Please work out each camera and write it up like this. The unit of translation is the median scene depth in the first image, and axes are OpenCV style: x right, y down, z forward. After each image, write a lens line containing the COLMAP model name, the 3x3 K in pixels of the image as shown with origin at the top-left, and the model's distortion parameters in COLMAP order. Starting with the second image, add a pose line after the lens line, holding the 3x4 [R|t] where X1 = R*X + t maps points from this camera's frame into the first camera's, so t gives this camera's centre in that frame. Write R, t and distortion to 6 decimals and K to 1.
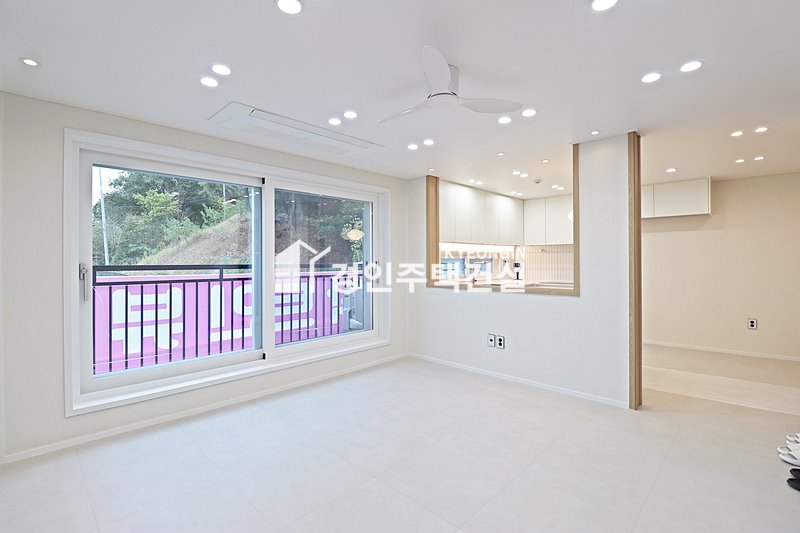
lens RADIAL K [[370.7, 0, 407.1], [0, 370.7, 258.8], [0, 0, 1]] dist [-0.001531, -0.011621]
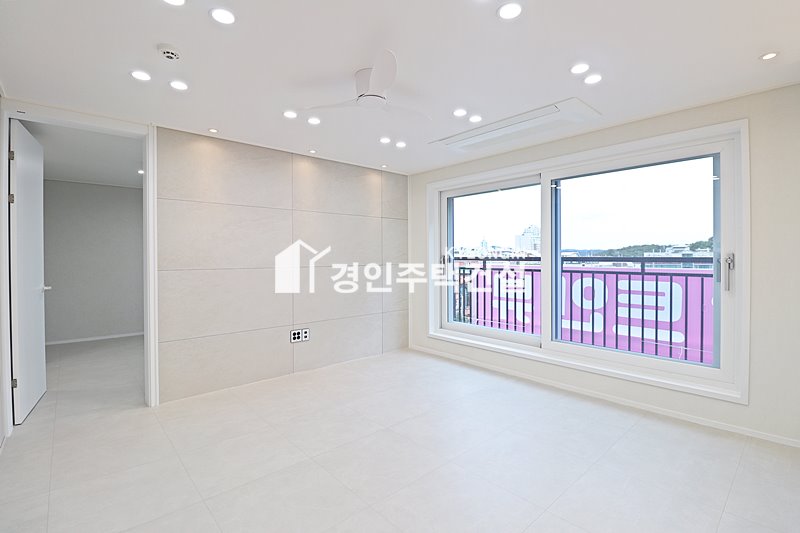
lens RADIAL K [[370.7, 0, 399.0], [0, 370.7, 264.1], [0, 0, 1]] dist [-0.001531, -0.011621]
pose [[-0.069730, 0.028575, -0.997157, 0.578832], [0.010994, 0.999551, 0.027875, 0.001044], [0.997505, -0.009019, -0.070013, 0.581180]]
